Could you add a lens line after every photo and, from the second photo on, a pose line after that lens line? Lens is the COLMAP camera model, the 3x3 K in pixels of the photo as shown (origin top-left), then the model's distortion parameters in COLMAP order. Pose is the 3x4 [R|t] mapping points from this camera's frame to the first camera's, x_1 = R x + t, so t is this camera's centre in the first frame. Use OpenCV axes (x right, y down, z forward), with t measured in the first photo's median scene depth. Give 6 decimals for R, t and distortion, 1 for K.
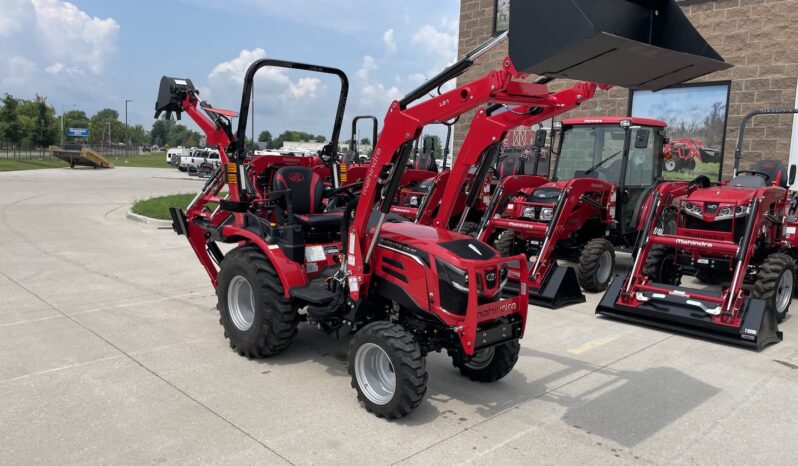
lens RADIAL K [[612.2, 0, 406.1], [0, 612.2, 229.2], [0, 0, 1]] dist [0.102063, -0.141479]
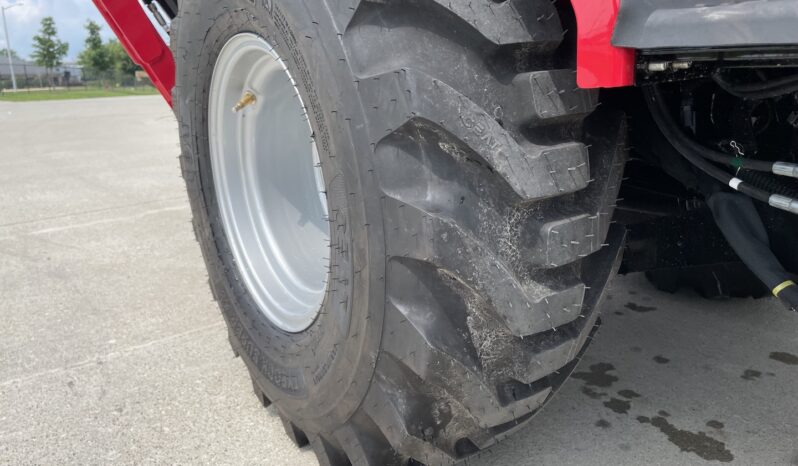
lens RADIAL K [[612.2, 0, 406.1], [0, 612.2, 229.2], [0, 0, 1]] dist [0.102063, -0.141479]
pose [[0.975138, -0.064942, -0.211871, -0.196949], [0.085820, 0.992158, 0.090874, 0.125391], [0.204308, -0.106797, 0.973063, 0.860032]]
